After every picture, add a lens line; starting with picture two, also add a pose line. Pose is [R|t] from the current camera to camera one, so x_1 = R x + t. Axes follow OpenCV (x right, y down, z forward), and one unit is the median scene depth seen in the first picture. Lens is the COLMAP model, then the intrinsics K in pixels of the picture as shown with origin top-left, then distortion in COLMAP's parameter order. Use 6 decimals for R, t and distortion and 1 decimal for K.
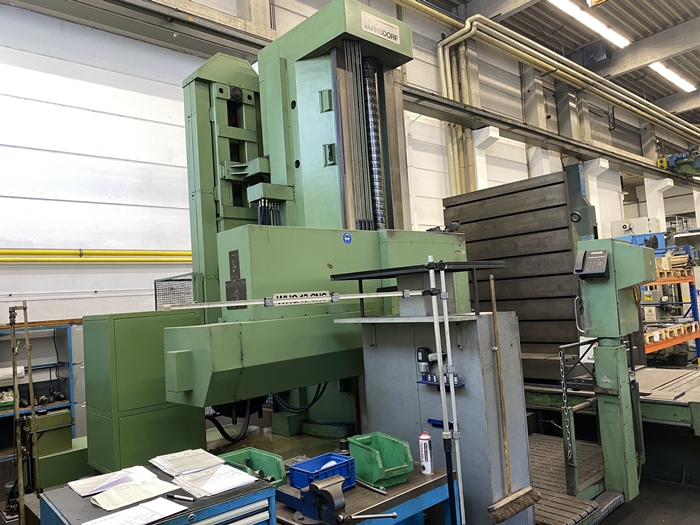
lens RADIAL K [[533.3, 0, 346.5], [0, 533.3, 263.3], [0, 0, 1]] dist [0.056361, -0.070866]
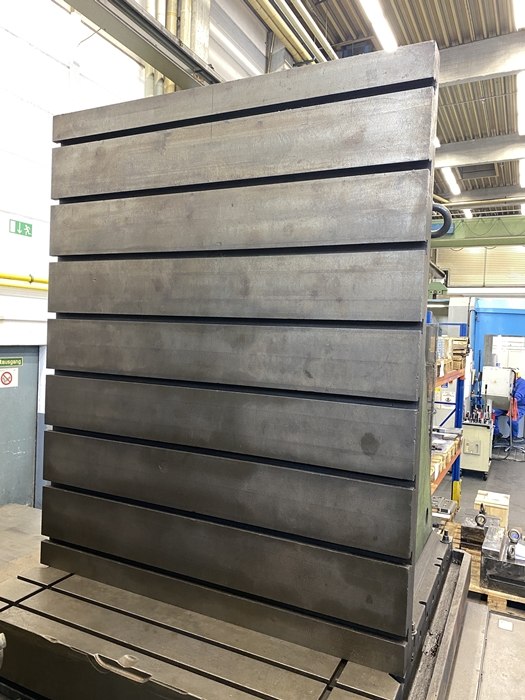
lens RADIAL K [[533.3, 0, 258.4], [0, 533.3, 351.4], [0, 0, 1]] dist [0.056361, -0.070866]
pose [[0.926687, 0.094408, 0.363783, 0.240129], [-0.128134, 0.989307, 0.069663, -0.020029], [-0.353316, -0.111169, 0.928875, 0.791000]]
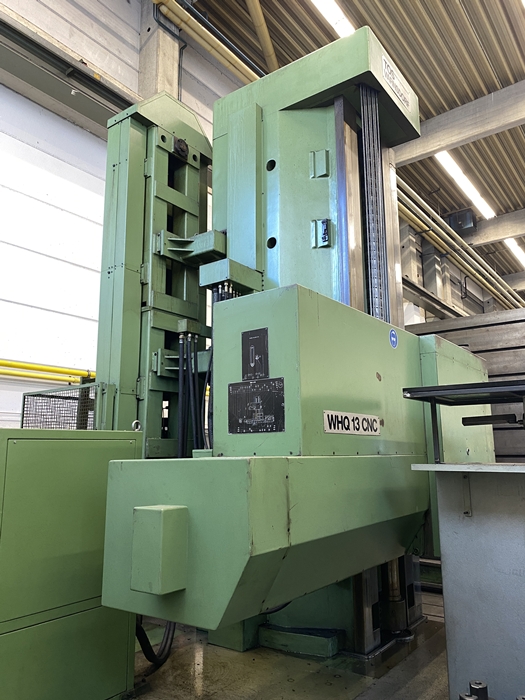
lens RADIAL K [[533.3, 0, 262.6], [0, 533.3, 345.8], [0, 0, 1]] dist [0.056361, -0.070866]
pose [[0.978970, 0.097675, 0.179103, -0.197966], [-0.072901, 0.987458, -0.140044, 0.047413], [-0.190536, 0.124042, 0.973812, 0.288131]]
